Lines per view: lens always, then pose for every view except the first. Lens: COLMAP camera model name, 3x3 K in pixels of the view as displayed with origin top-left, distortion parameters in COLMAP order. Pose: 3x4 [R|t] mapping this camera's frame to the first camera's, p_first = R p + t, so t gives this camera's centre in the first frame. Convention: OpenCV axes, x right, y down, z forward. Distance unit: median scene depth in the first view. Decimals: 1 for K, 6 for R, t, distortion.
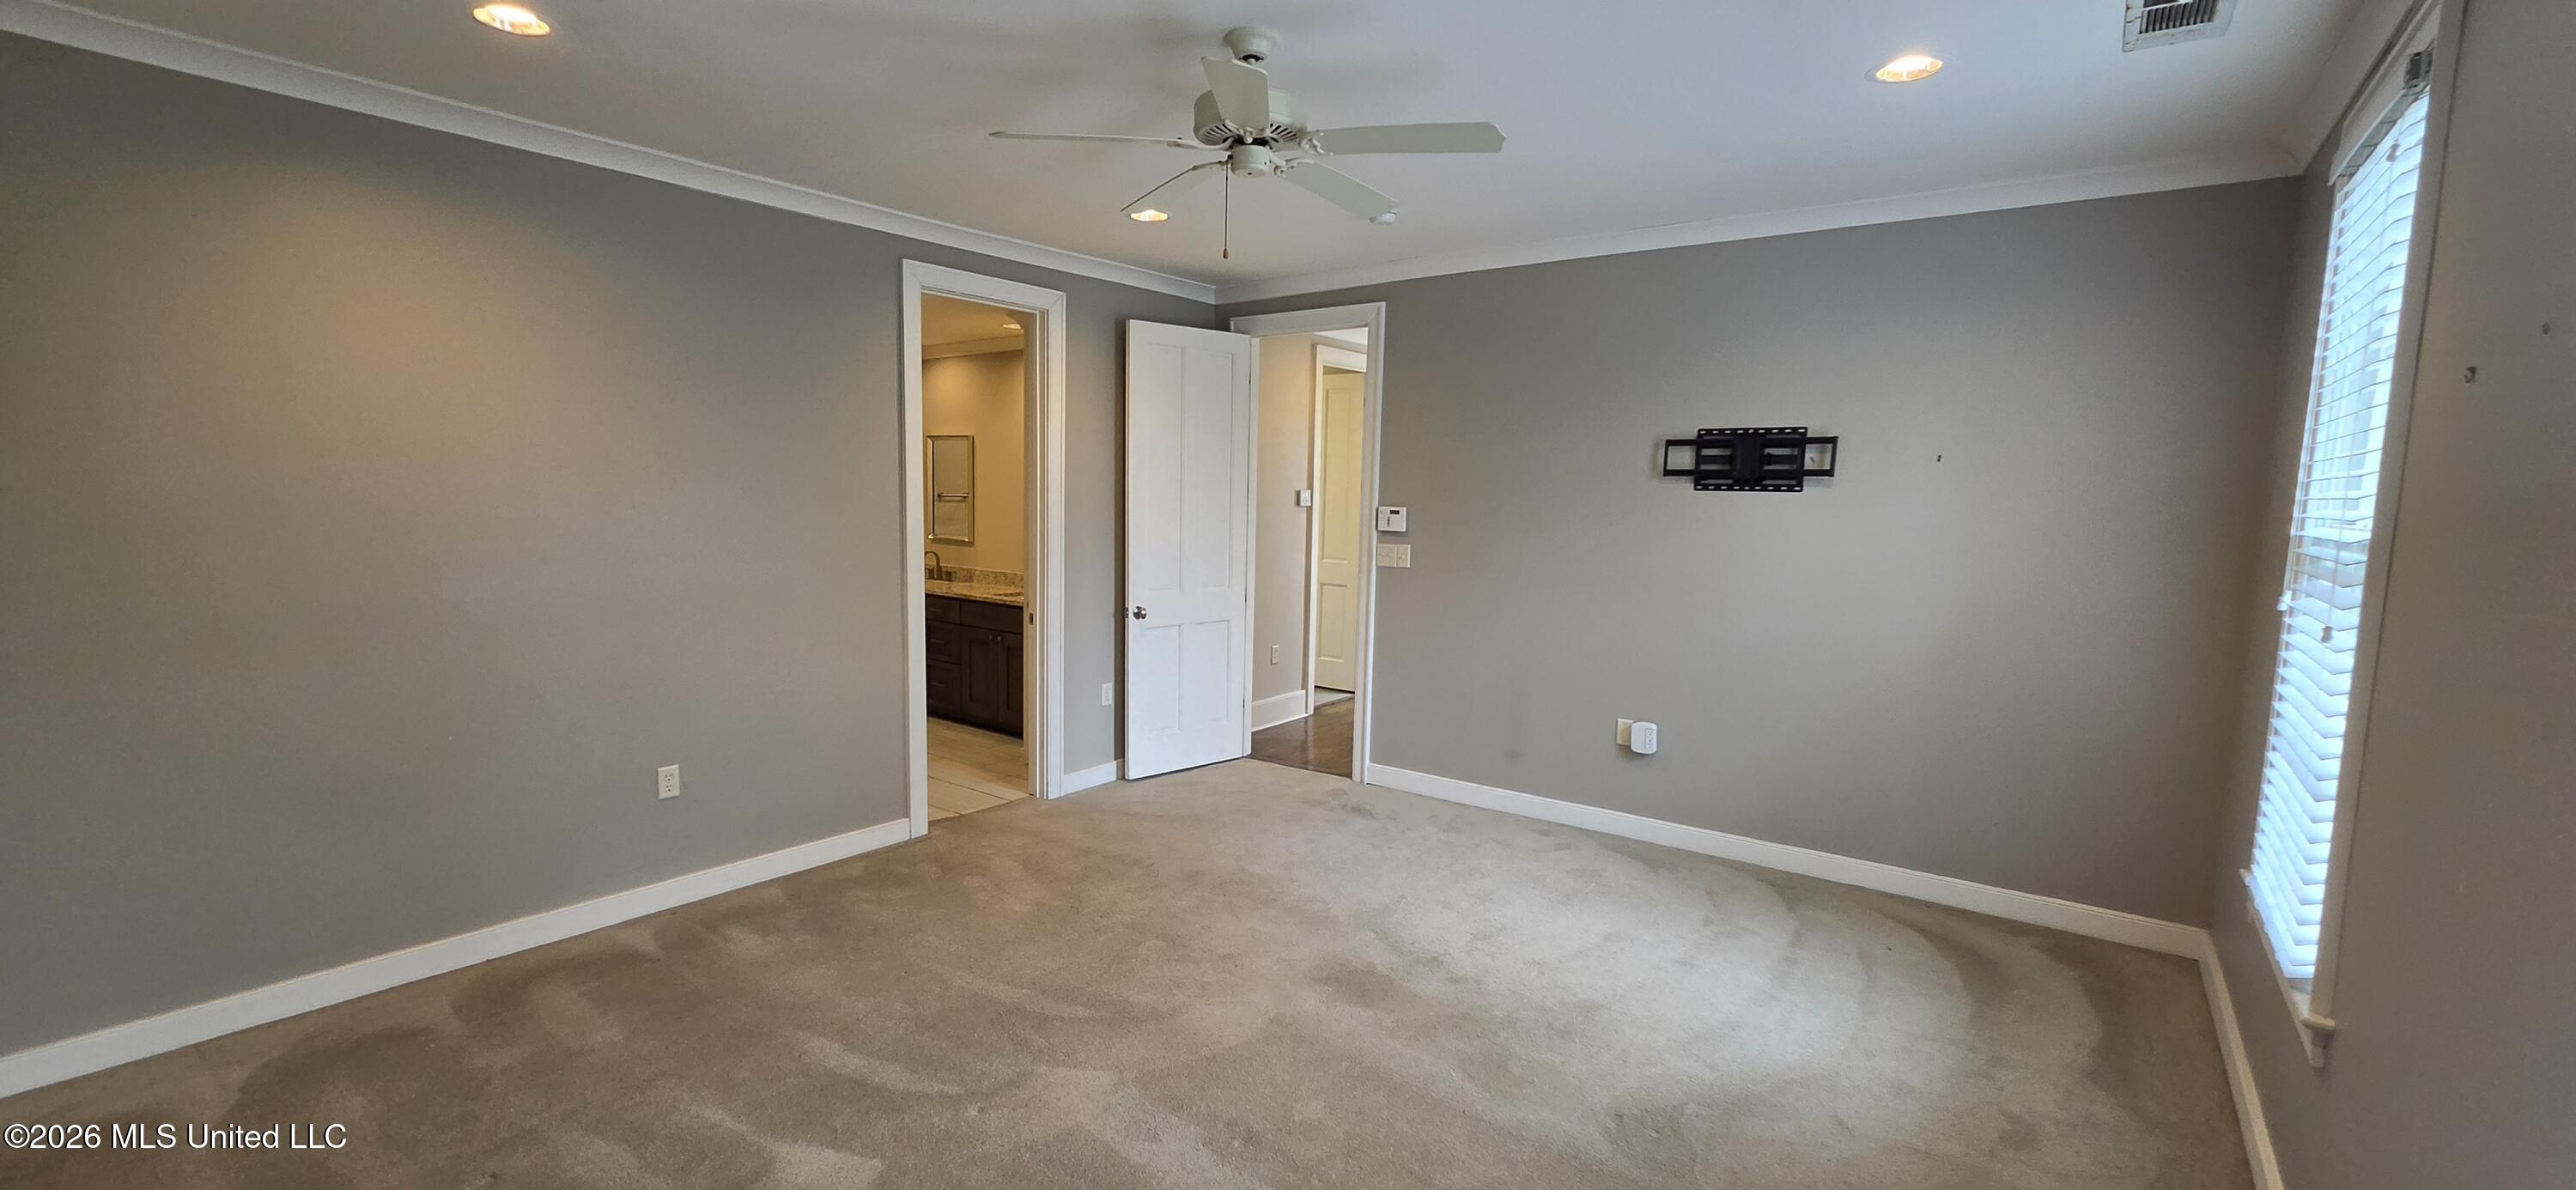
lens RADIAL K [[1061.8, 0, 1288.4], [0, 1061.8, 621.1], [0, 0, 1]] dist [-0.001411, -0.000048]
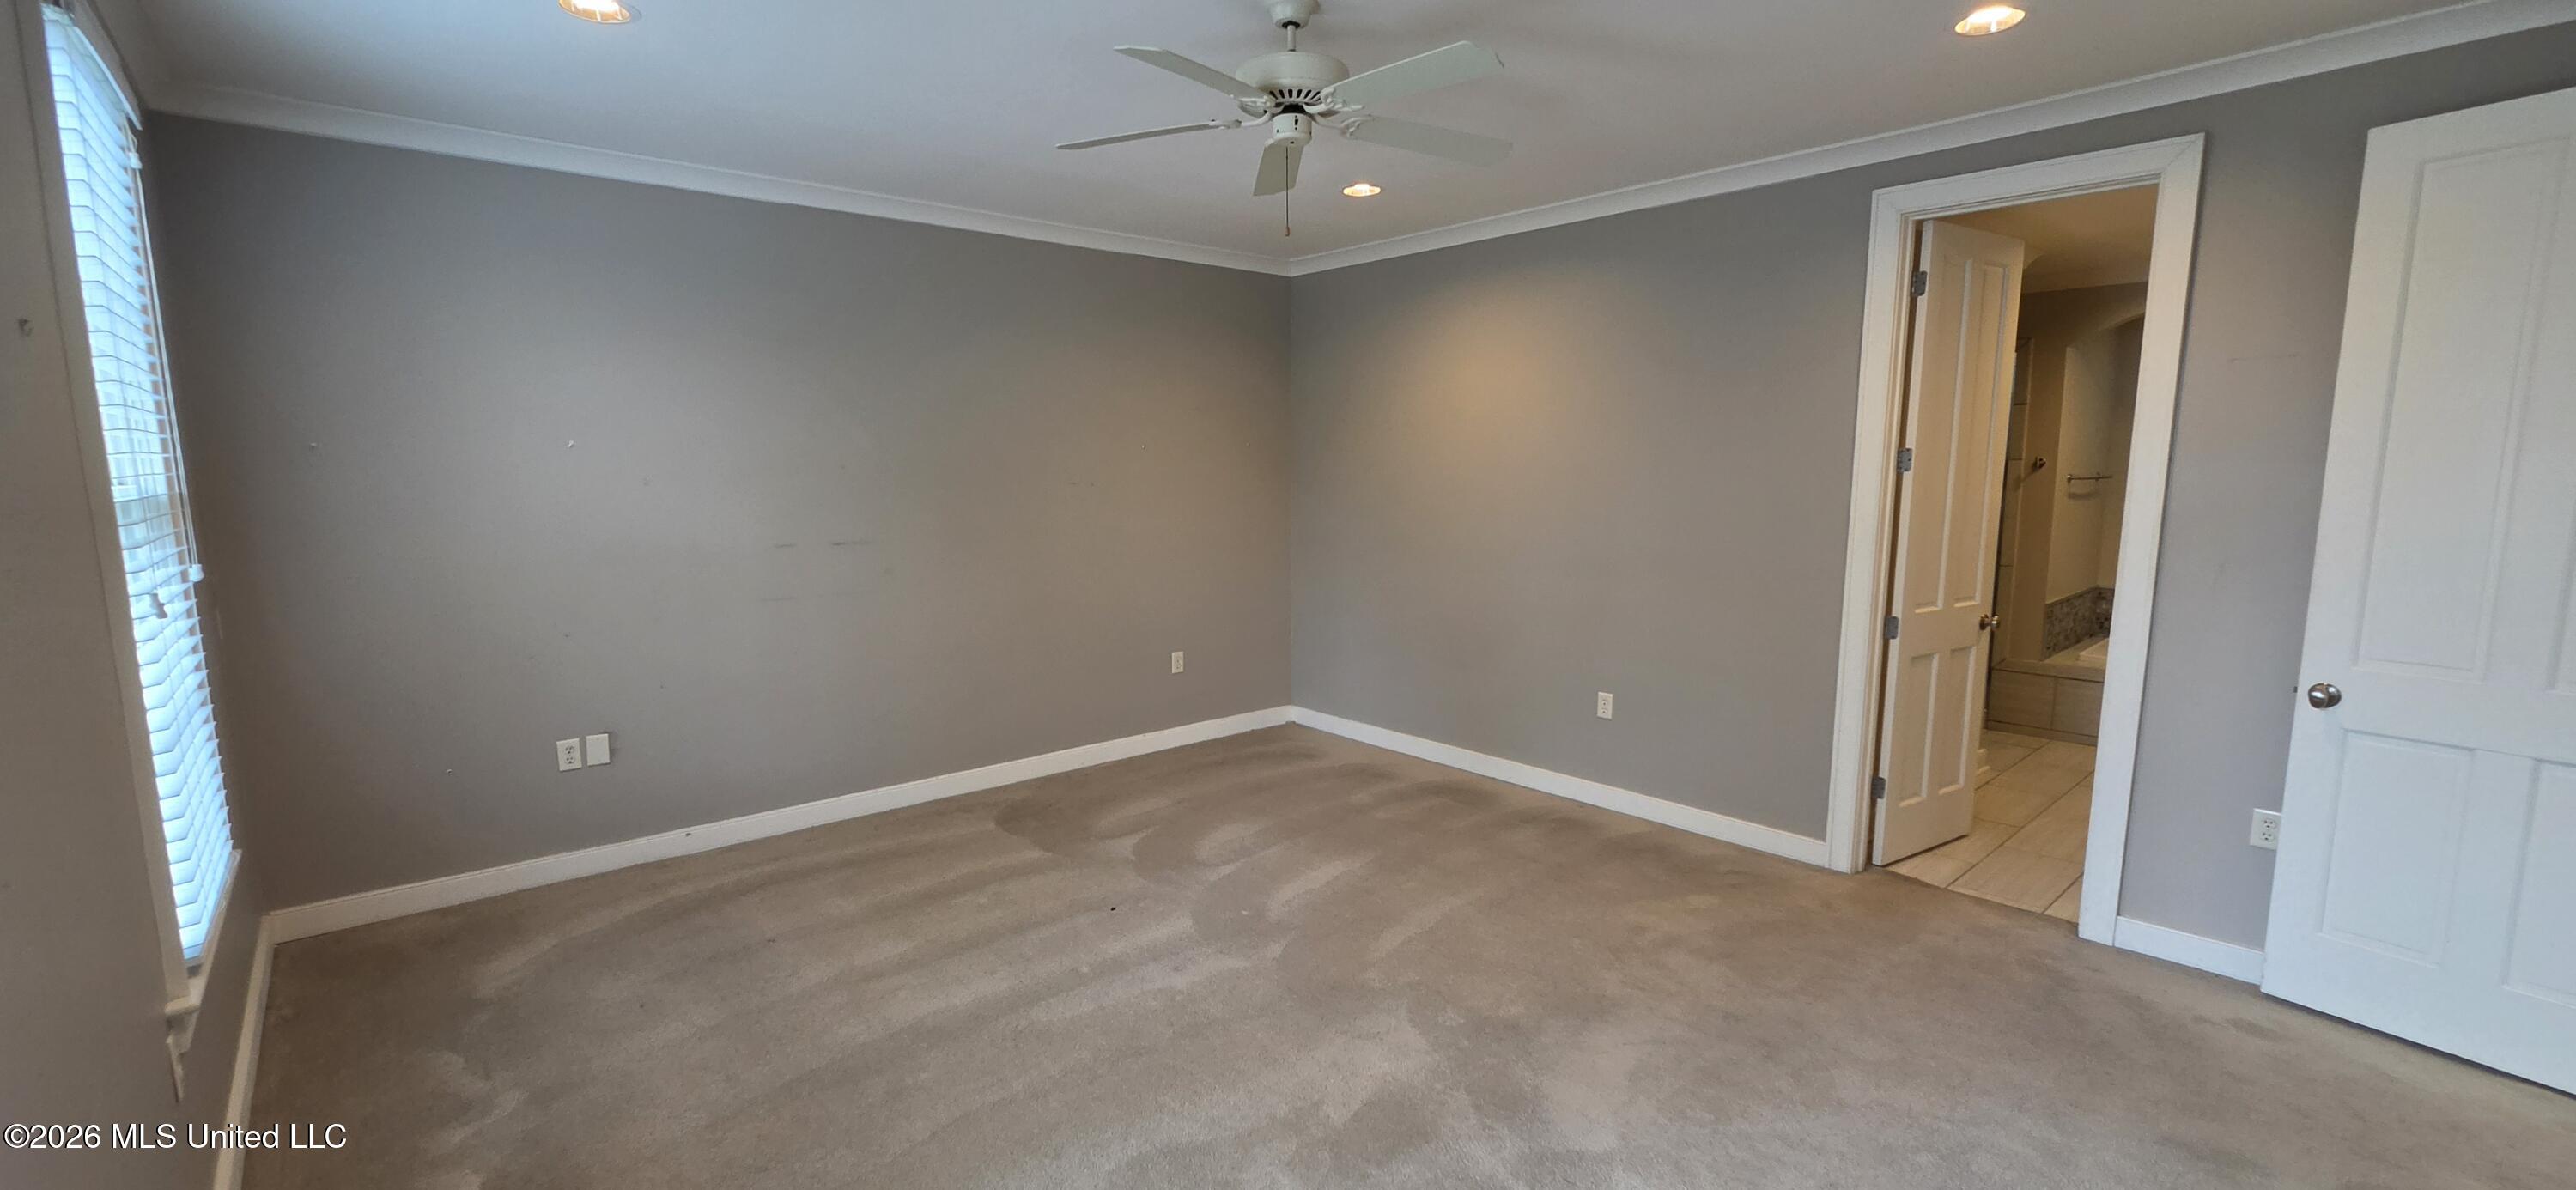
lens RADIAL K [[1046.2, 0, 1287.8], [0, 1046.2, 613.1], [0, 0, 1]] dist [-0.001529, 0.000059]
pose [[-0.205486, 0.118144, -0.971503, 0.470159], [-0.123075, 0.981686, 0.145415, -0.060842], [0.970890, 0.149448, -0.187182, 0.605826]]
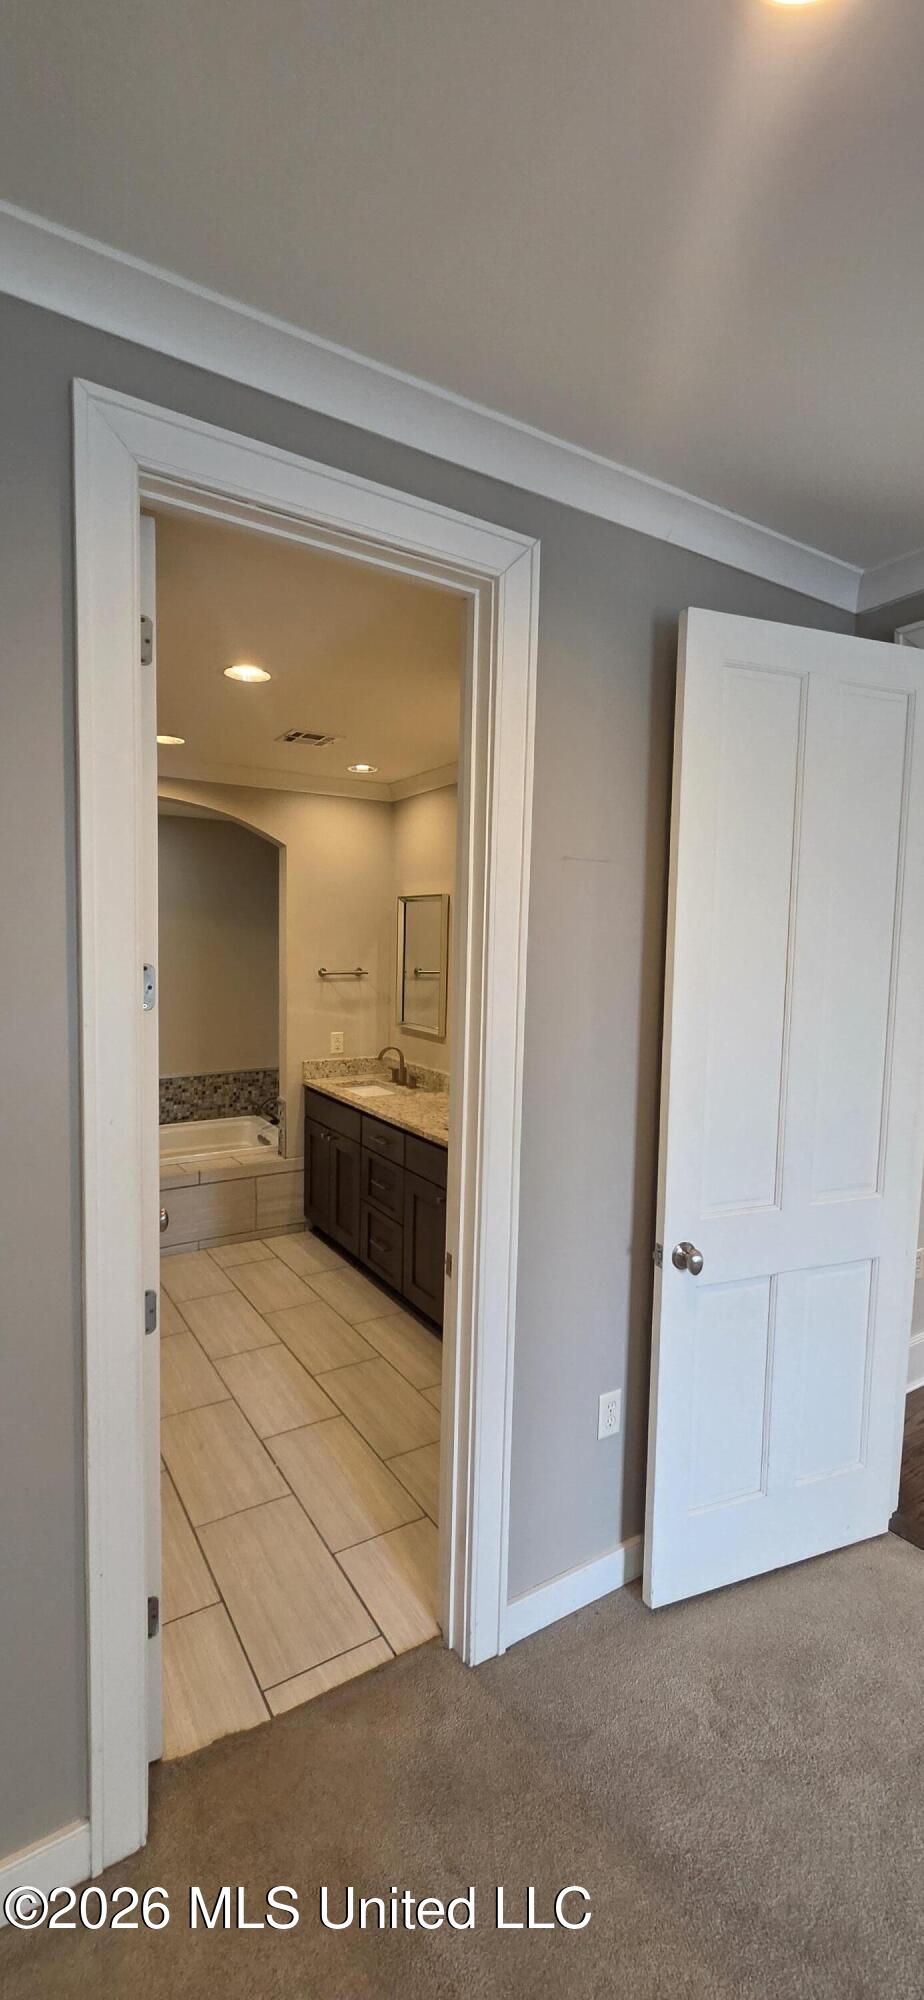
lens RADIAL K [[812.3, 0, 462.0], [0, 812.3, 1000.0], [0, 0, 1]] dist [-0.001529, 0.000059]
pose [[0.929578, 0.022479, -0.367938, -0.105831], [-0.044351, 0.997708, -0.051097, -0.096668], [0.365947, 0.063817, 0.928445, 0.645575]]
